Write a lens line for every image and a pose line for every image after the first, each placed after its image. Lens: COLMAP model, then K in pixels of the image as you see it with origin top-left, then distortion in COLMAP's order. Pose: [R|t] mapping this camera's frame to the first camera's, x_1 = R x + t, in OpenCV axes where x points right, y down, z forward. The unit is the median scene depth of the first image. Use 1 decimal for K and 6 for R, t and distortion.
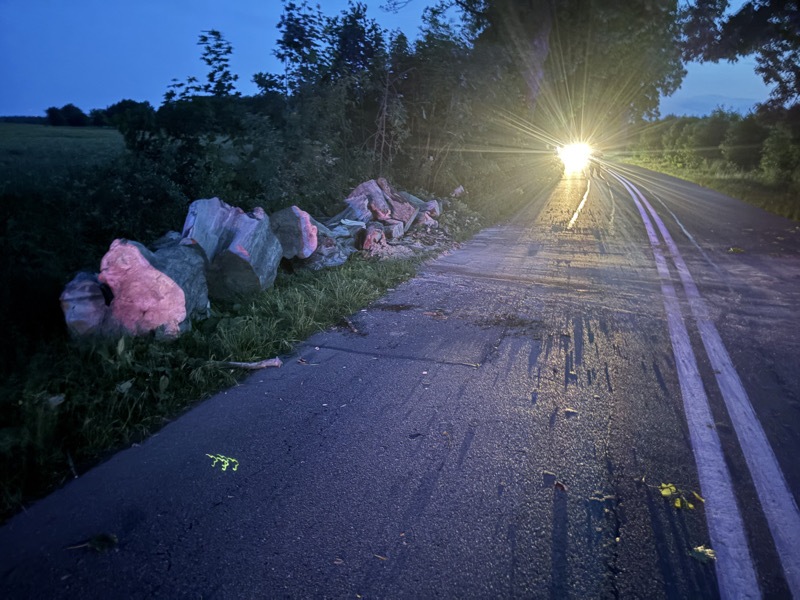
lens RADIAL K [[599.1, 0, 403.7], [0, 599.1, 295.8], [0, 0, 1]] dist [0.044991, -0.061346]
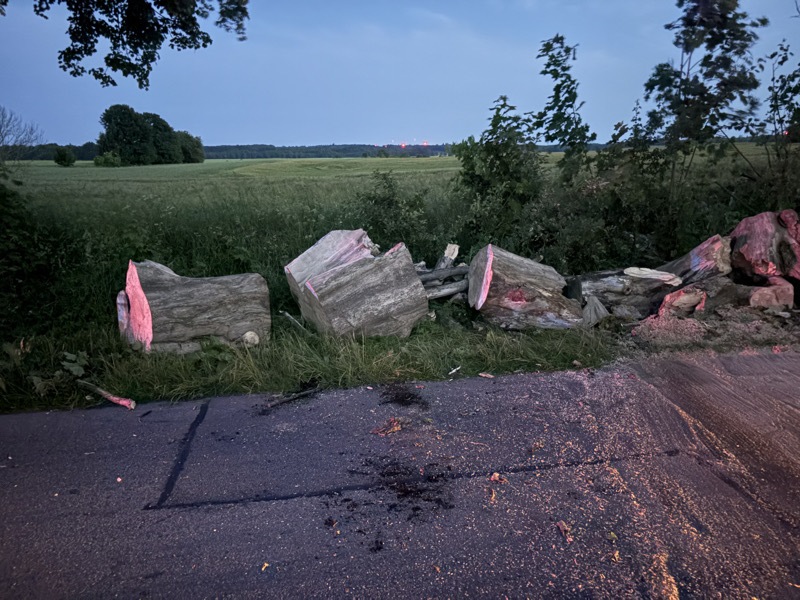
lens RADIAL K [[599.1, 0, 397.8], [0, 599.1, 295.8], [0, 0, 1]] dist [0.044991, -0.061346]
pose [[0.470756, 0.157520, -0.868088, 0.385193], [-0.179952, 0.980391, 0.080312, -0.102887], [0.863716, 0.118407, 0.489871, 0.423515]]
